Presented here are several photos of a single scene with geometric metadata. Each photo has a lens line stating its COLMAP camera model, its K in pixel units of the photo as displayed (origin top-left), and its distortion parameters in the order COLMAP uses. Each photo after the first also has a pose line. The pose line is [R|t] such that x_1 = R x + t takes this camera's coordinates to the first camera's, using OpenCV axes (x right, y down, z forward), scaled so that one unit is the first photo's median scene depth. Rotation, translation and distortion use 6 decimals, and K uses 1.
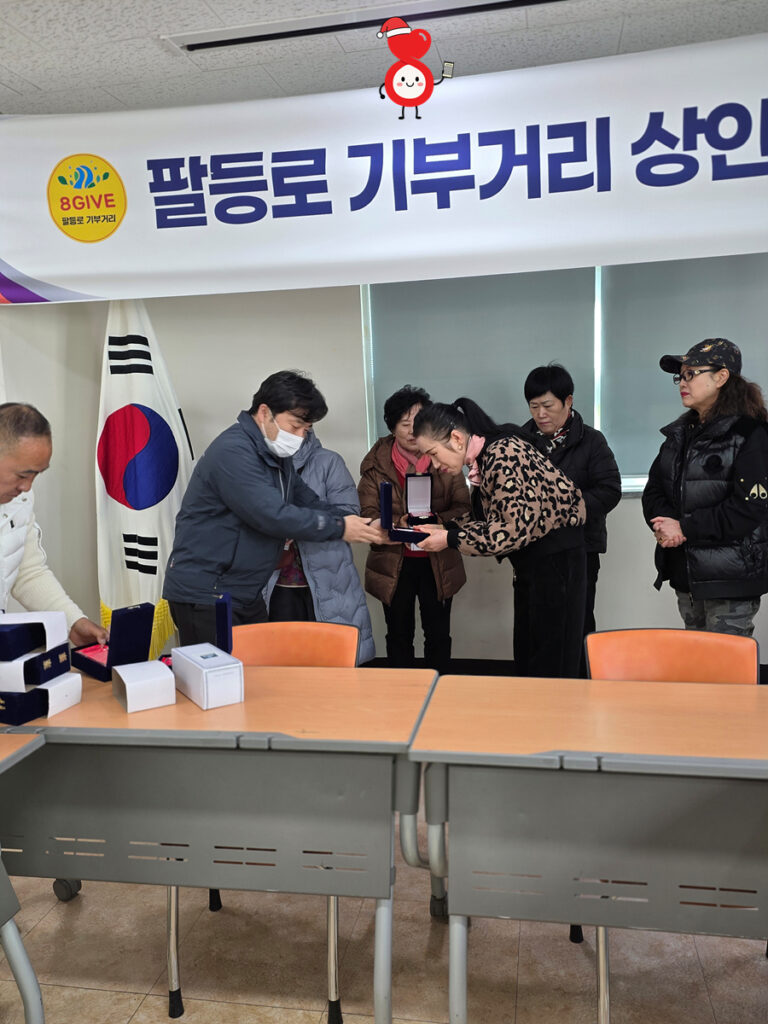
lens RADIAL K [[804.9, 0, 396.9], [0, 804.9, 514.0], [0, 0, 1]] dist [0.068953, -0.055264]
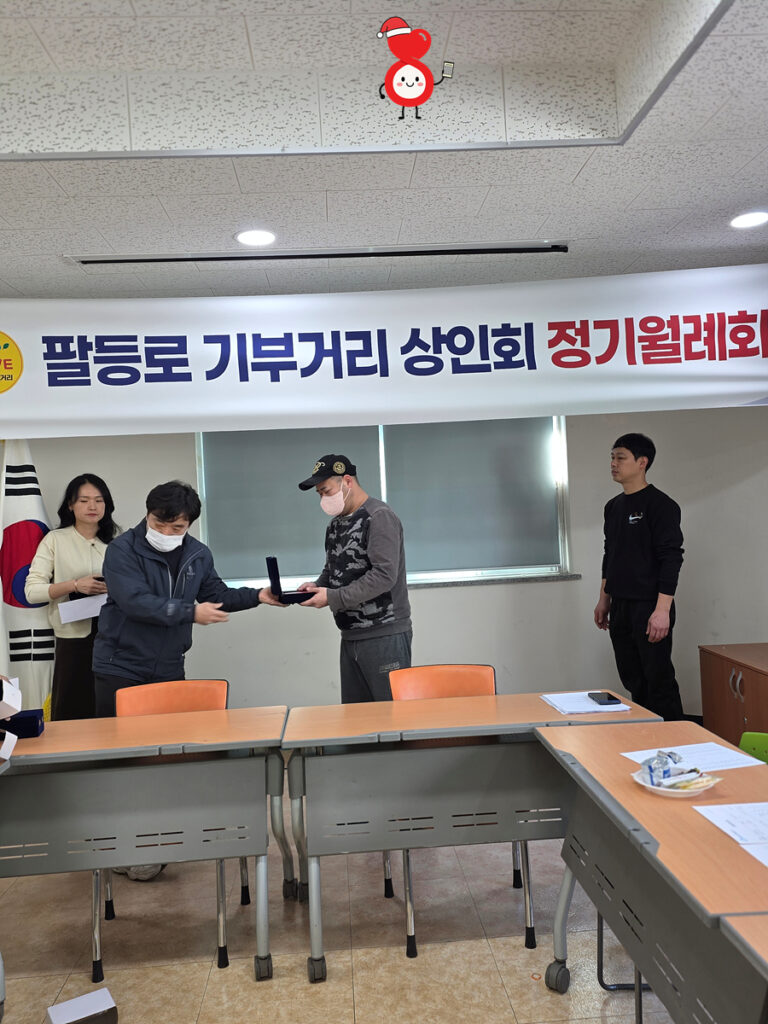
lens RADIAL K [[796.3, 0, 380.1], [0, 796.3, 516.1], [0, 0, 1]] dist [0.110929, -0.132867]
pose [[0.970384, -0.007885, 0.241441, -0.104205], [0.041494, 0.990053, -0.134437, 0.049619], [-0.237979, 0.140474, 0.961058, -0.351546]]
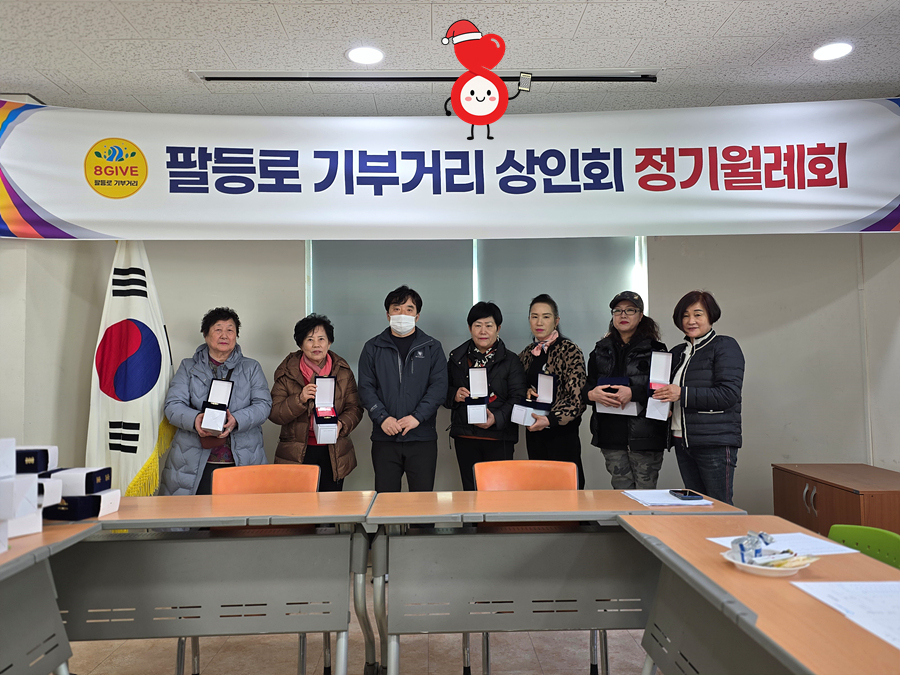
lens RADIAL K [[704.4, 0, 450.5], [0, 704.4, 332.6], [0, 0, 1]] dist [0.094135, -0.098099]
pose [[0.977011, 0.037209, 0.209916, -0.078817], [0.001485, 0.983439, -0.181231, 0.116403], [-0.213183, 0.177377, 0.960776, -0.254191]]
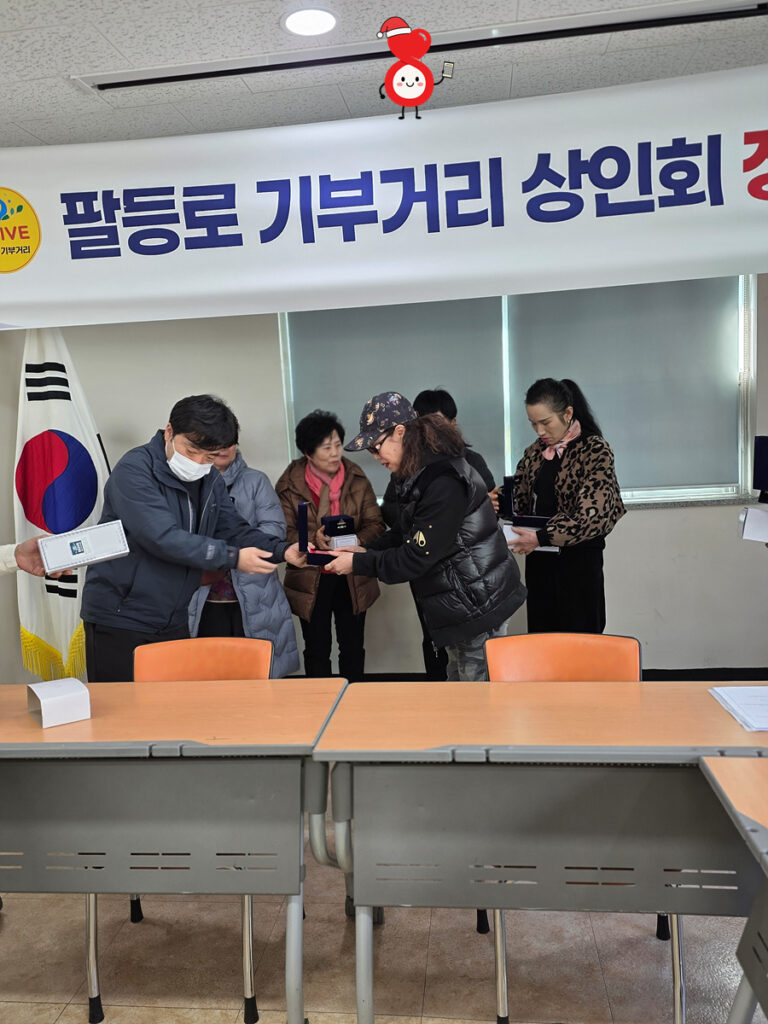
lens RADIAL K [[803.5, 0, 377.6], [0, 803.5, 522.1], [0, 0, 1]] dist [0.066372, -0.051532]
pose [[0.998121, -0.019213, 0.058179, 0.026746], [0.020239, 0.999649, -0.017109, 0.006474], [-0.057830, 0.018255, 0.998160, -0.044047]]
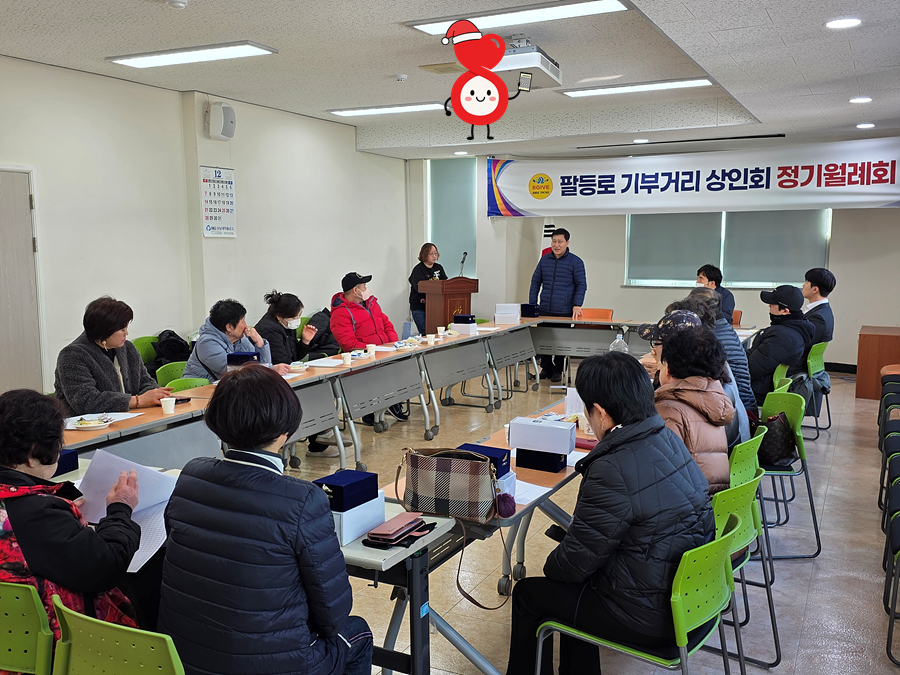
lens RADIAL K [[824.4, 0, 448.1], [0, 824.4, 338.0], [0, 0, 1]] dist [0.101186, -0.164234]
pose [[0.963508, 0.071985, -0.257820, 0.188194], [-0.082228, 0.996187, -0.029153, 0.394248], [0.254739, 0.049289, 0.965753, -2.548075]]
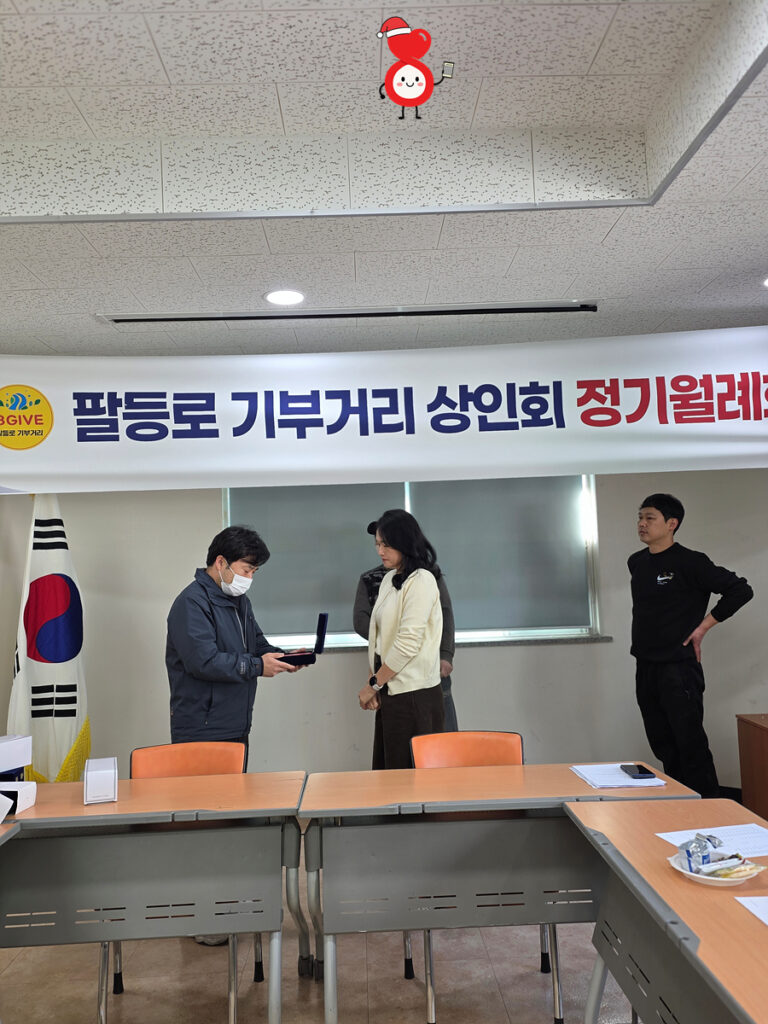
lens RADIAL K [[794.2, 0, 378.4], [0, 794.2, 525.0], [0, 0, 1]] dist [0.146375, -0.214018]
pose [[0.978486, 0.016827, 0.205627, -0.095031], [0.023321, 0.981261, -0.191269, 0.040058], [-0.204992, 0.191949, 0.959757, -0.334092]]
